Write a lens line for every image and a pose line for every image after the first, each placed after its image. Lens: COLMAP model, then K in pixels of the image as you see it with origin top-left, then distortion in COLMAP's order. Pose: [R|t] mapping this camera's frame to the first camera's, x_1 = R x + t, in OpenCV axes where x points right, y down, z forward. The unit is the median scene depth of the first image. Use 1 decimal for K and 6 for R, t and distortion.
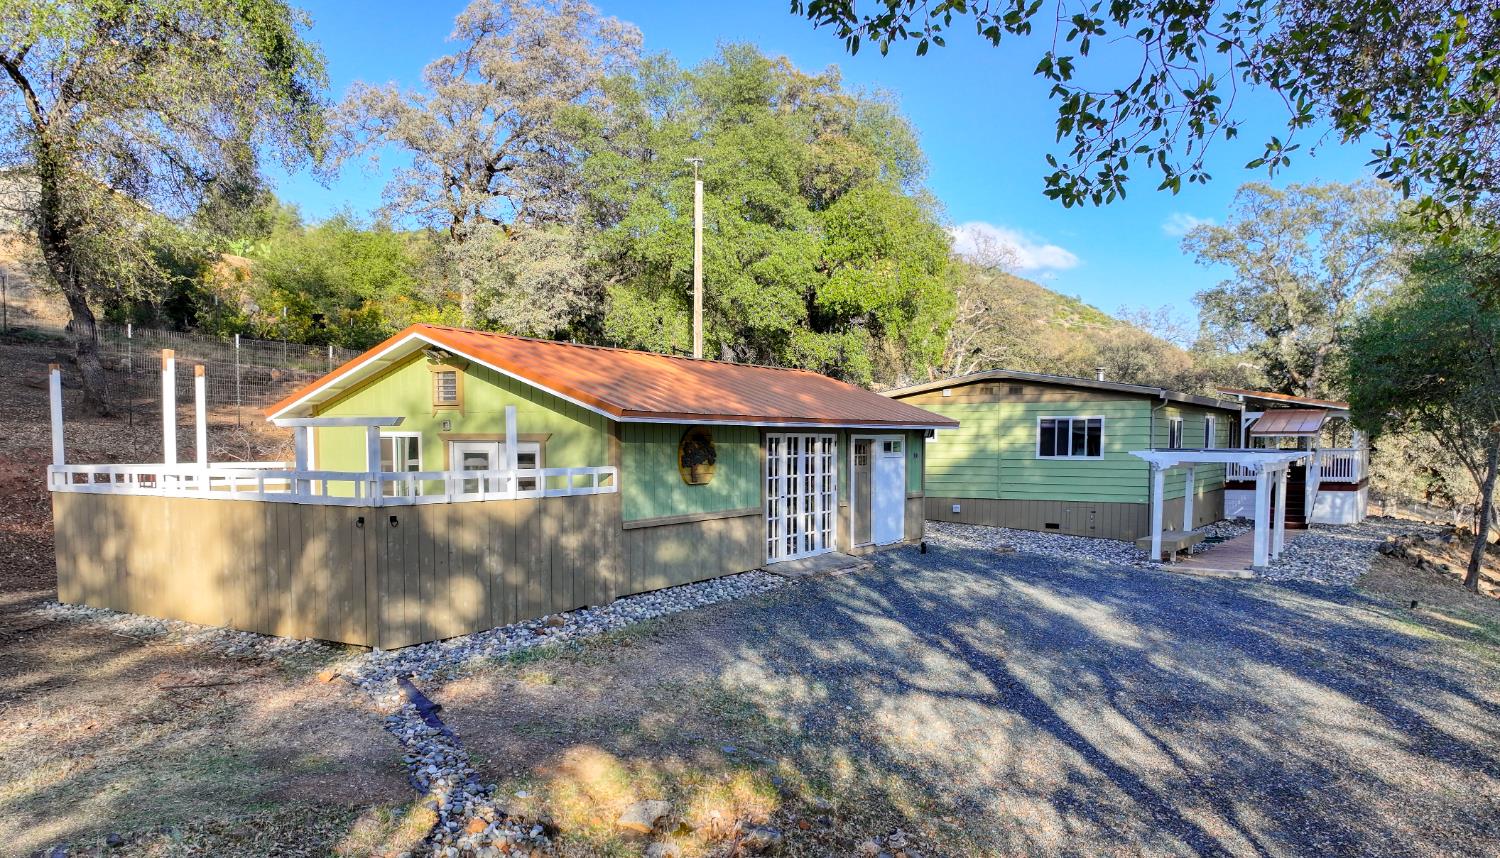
lens RADIAL K [[1064.2, 0, 752.9], [0, 1064.2, 426.8], [0, 0, 1]] dist [0.008936, 0.000760]
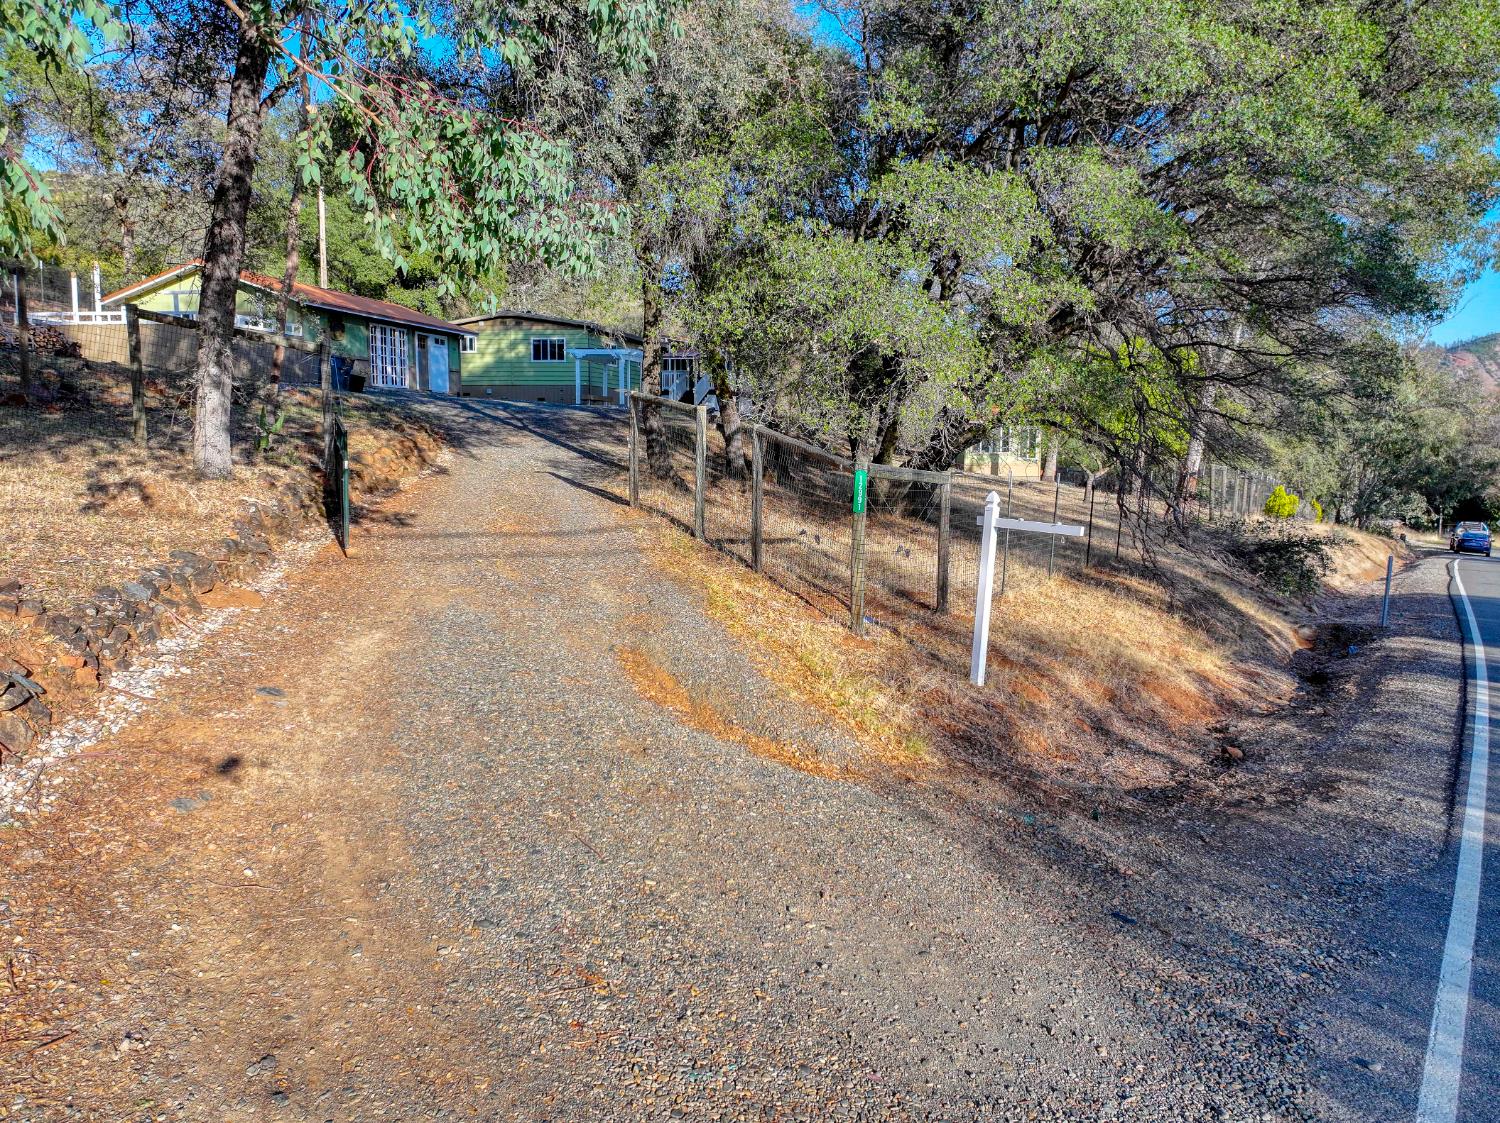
lens RADIAL K [[1050.7, 0, 741.8], [0, 1050.7, 560.1], [0, 0, 1]] dist [-0.002222, 0.022761]
pose [[0.941410, -0.036803, 0.335249, -0.006739], [-0.007006, 0.991680, 0.128539, 0.157973], [-0.337190, -0.123357, 0.933320, -0.991841]]
